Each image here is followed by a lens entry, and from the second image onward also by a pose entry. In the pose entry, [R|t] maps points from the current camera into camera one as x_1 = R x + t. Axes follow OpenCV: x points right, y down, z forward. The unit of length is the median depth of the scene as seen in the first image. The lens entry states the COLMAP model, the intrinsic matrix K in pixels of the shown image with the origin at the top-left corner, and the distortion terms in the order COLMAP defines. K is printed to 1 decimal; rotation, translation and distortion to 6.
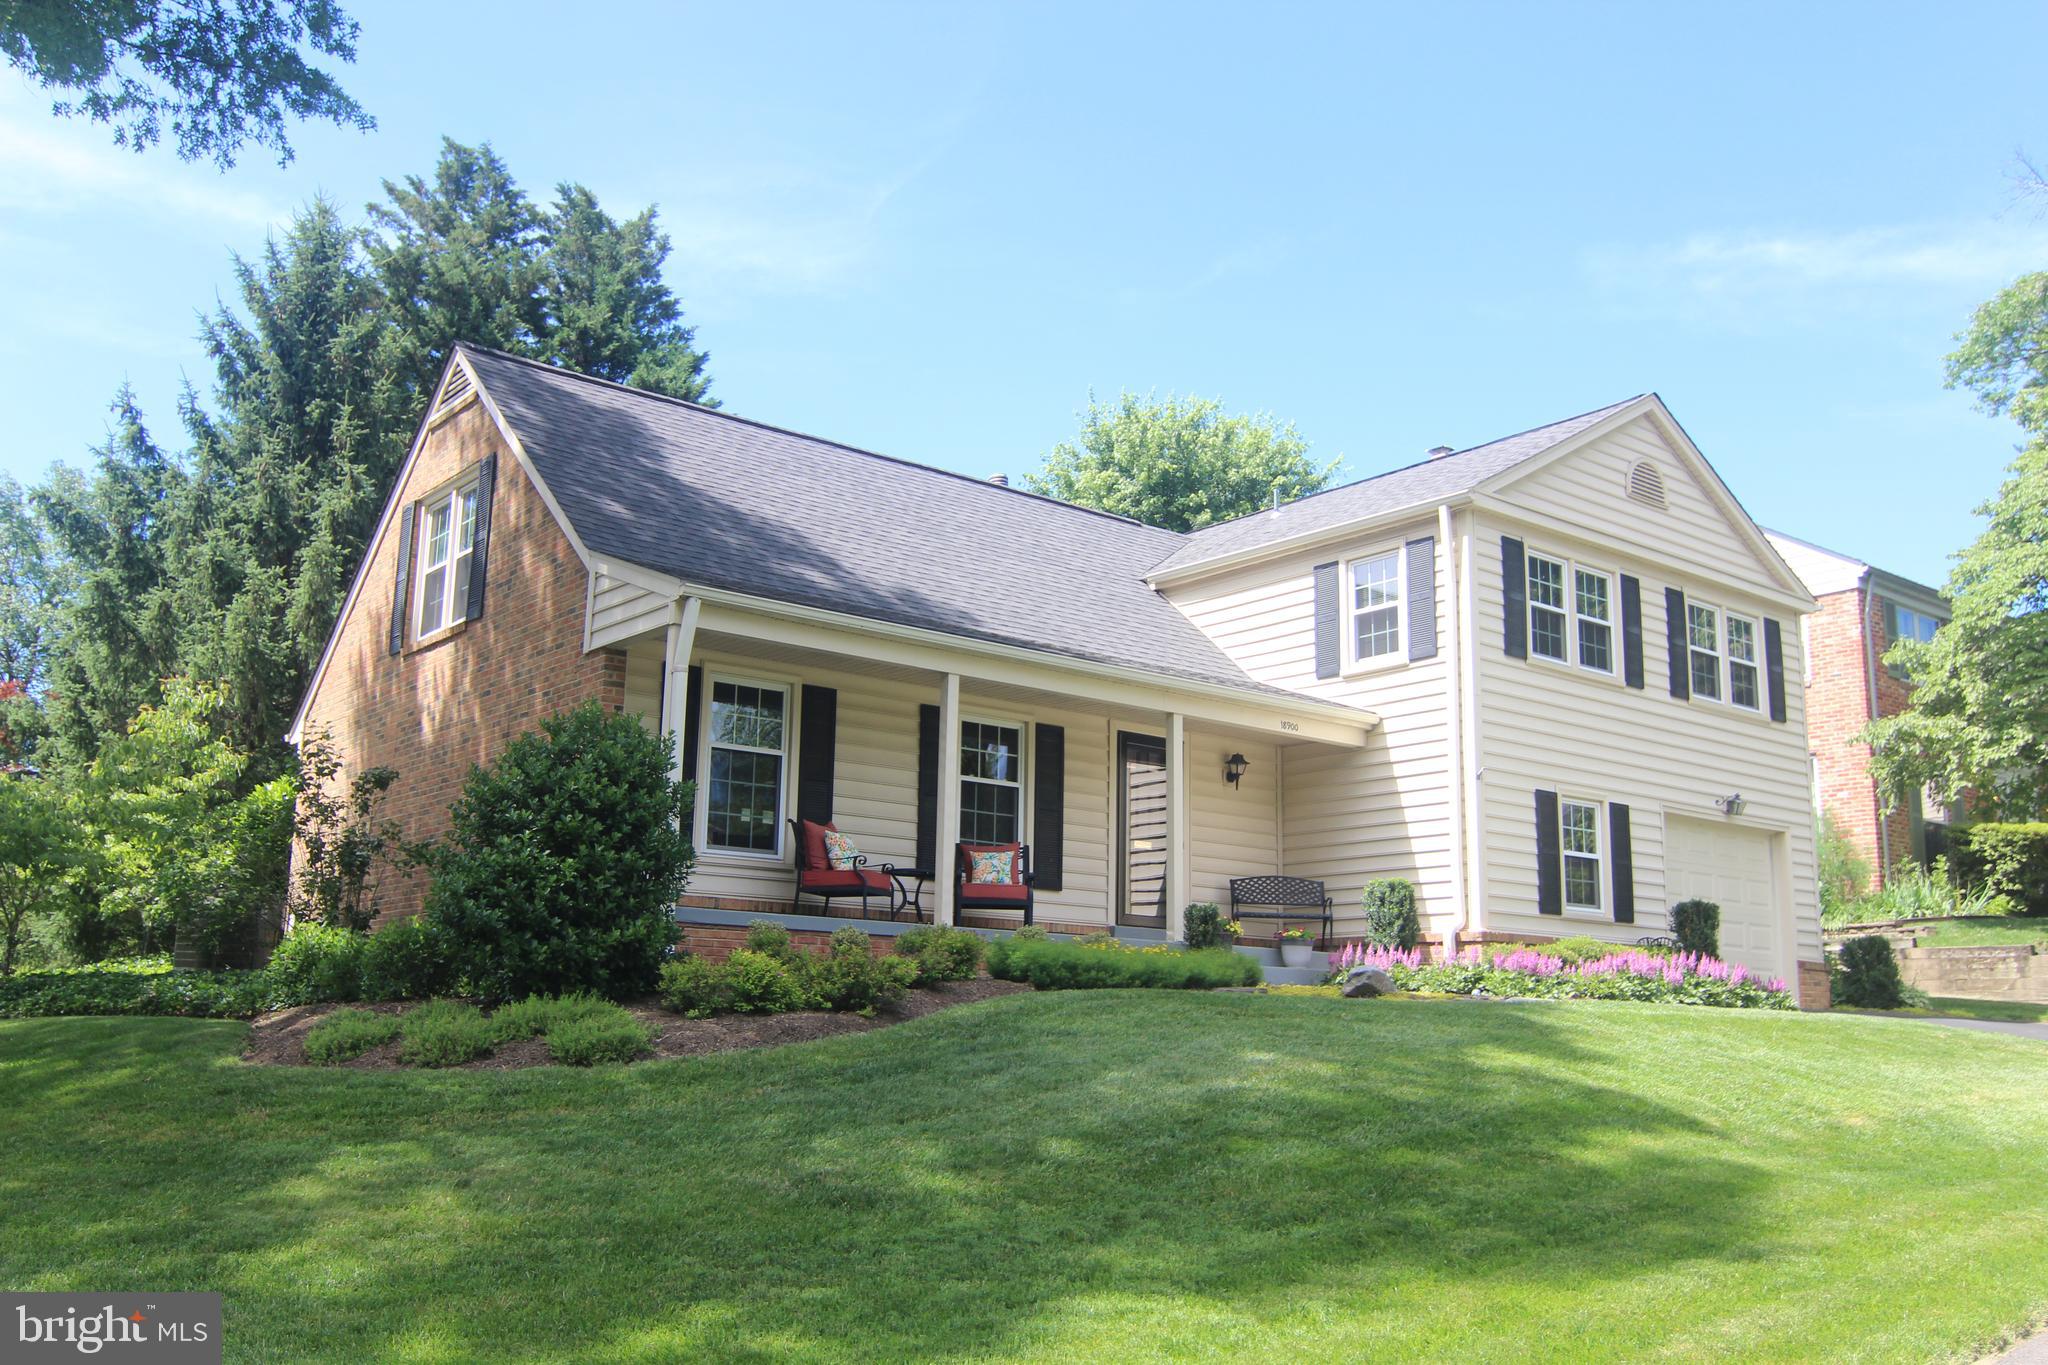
lens RADIAL K [[1822.8, 0, 1035.8], [0, 1822.8, 695.7], [0, 0, 1]] dist [0.002375, 0.018512]
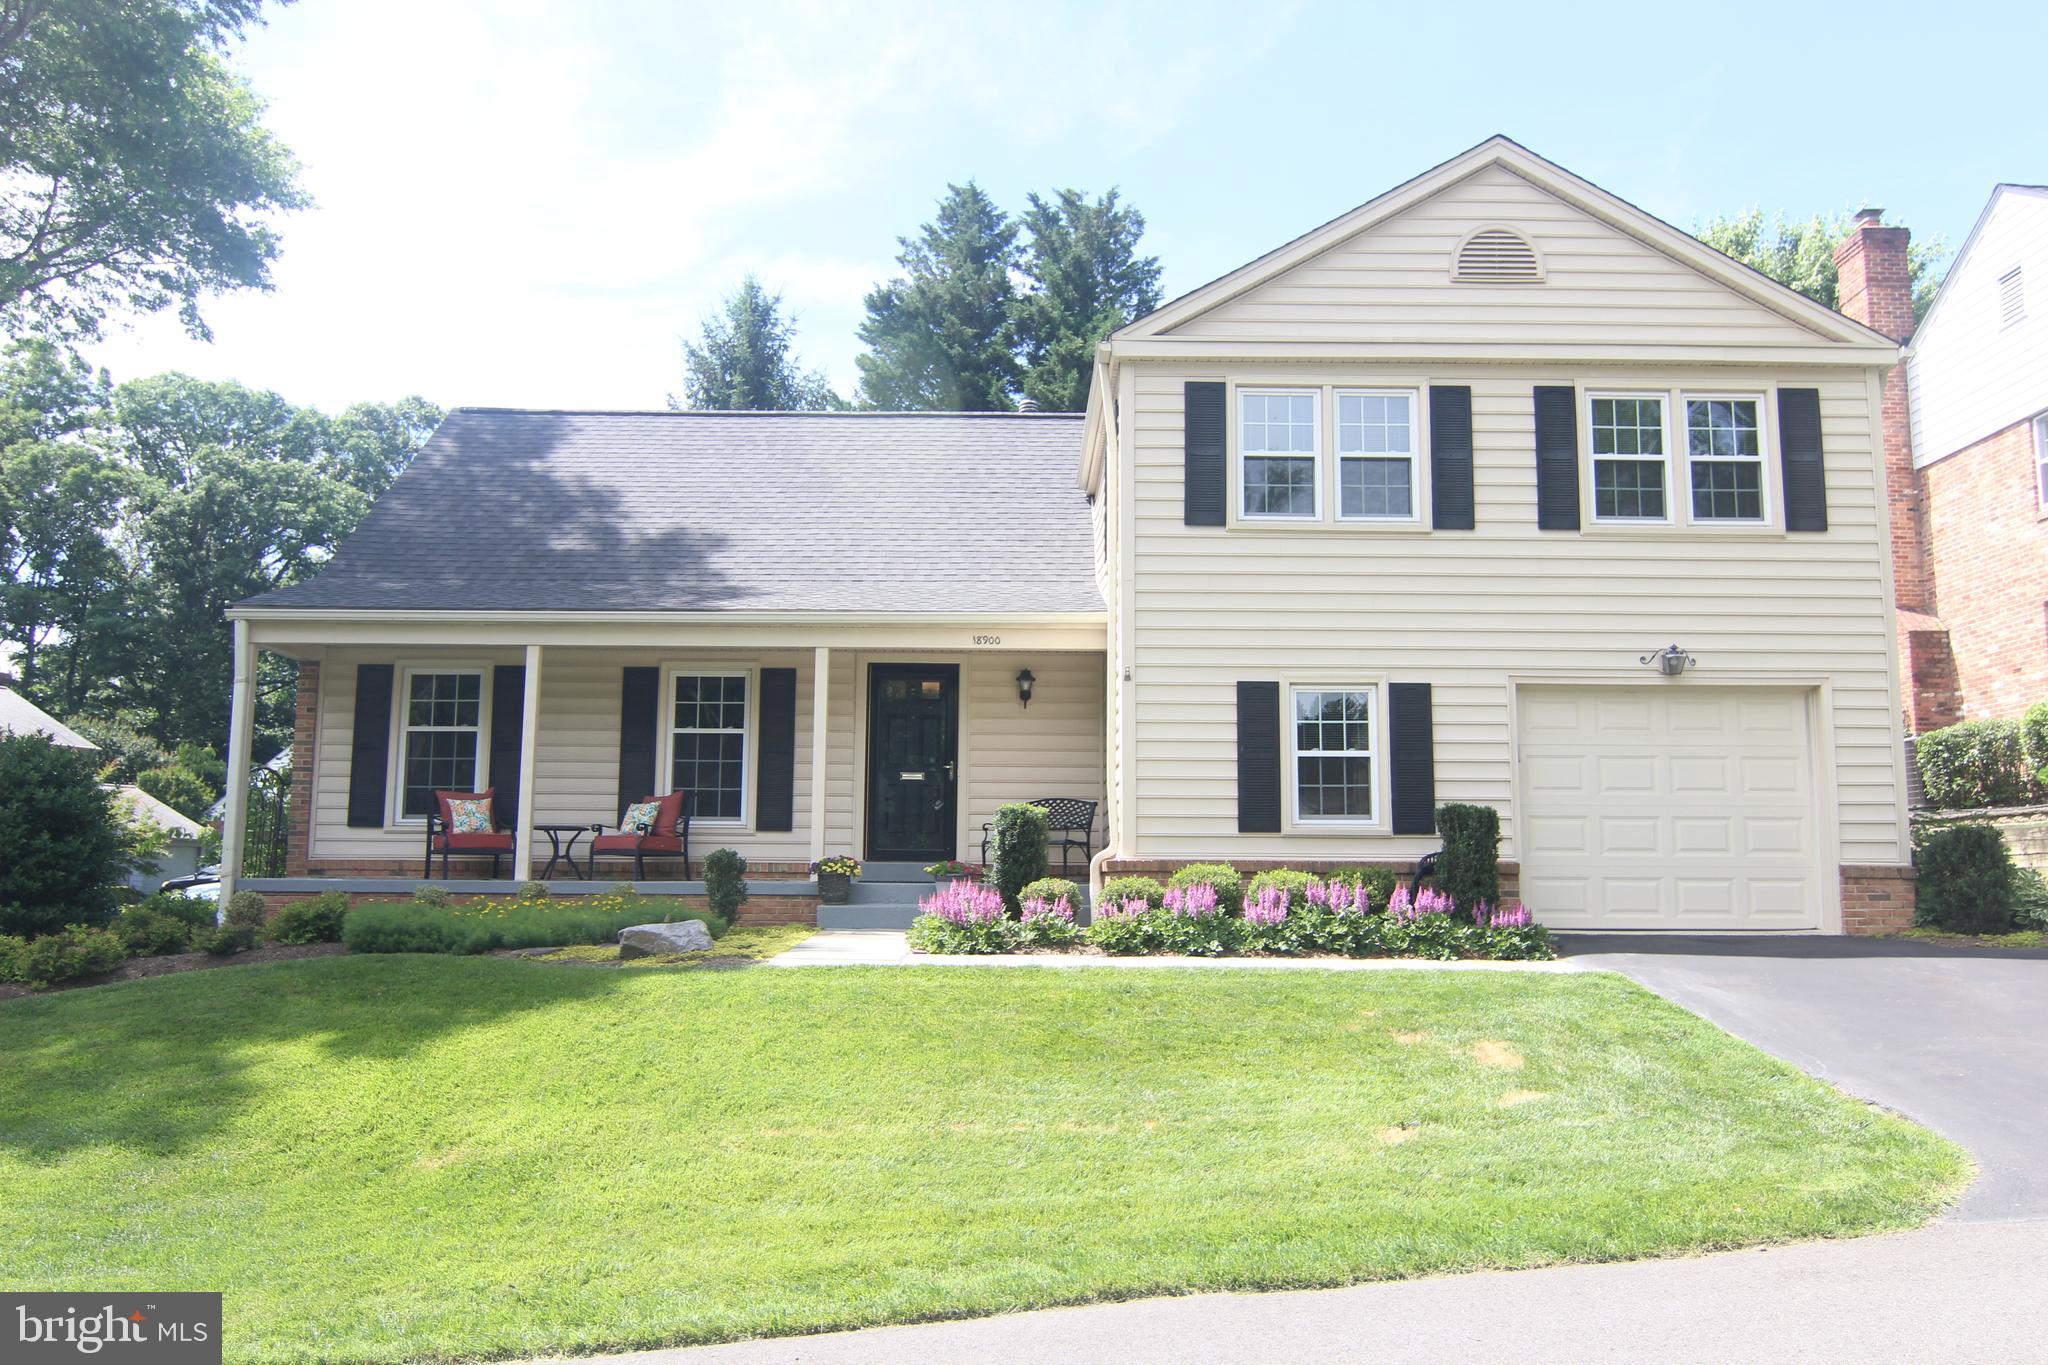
lens RADIAL K [[1568.9, 0, 1030.0], [0, 1568.9, 692.1], [0, 0, 1]] dist [-0.005747, 0.001227]
pose [[0.777448, -0.093192, -0.622005, 0.619760], [0.128103, 0.991694, 0.011536, 0.034805], [0.615764, -0.088649, 0.782928, 0.374641]]
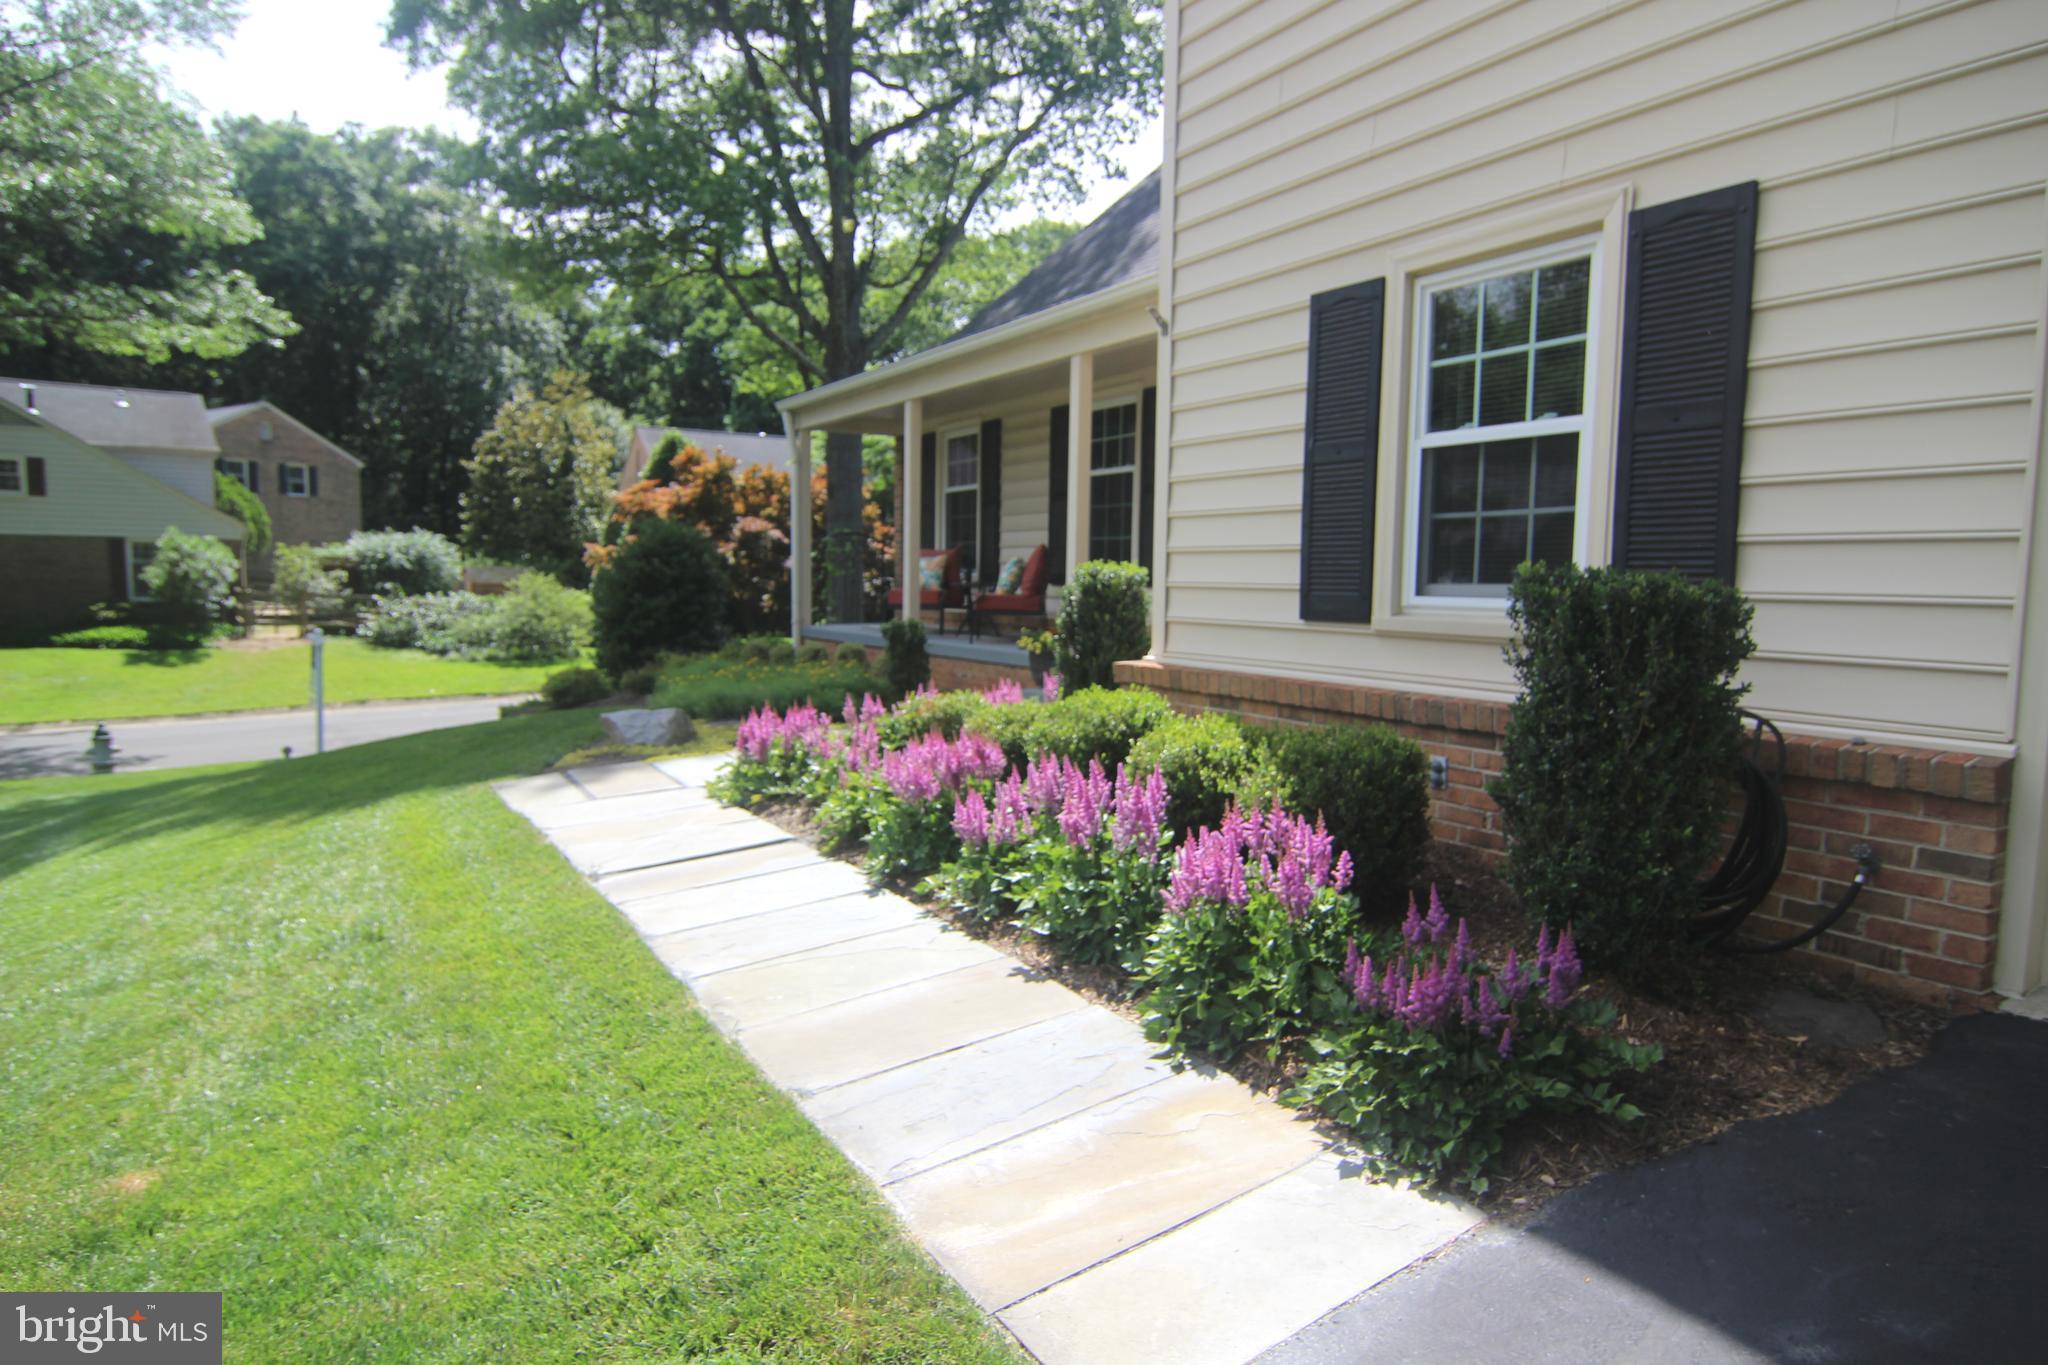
lens RADIAL K [[1155.6, 0, 1027.8], [0, 1155.6, 689.5], [0, 0, 1]] dist [-0.010988, -0.002040]
pose [[-0.118136, 0.077667, -0.989955, 0.508504], [0.176156, 0.982763, 0.056082, 0.104603], [0.977248, -0.167761, -0.129781, 0.926453]]
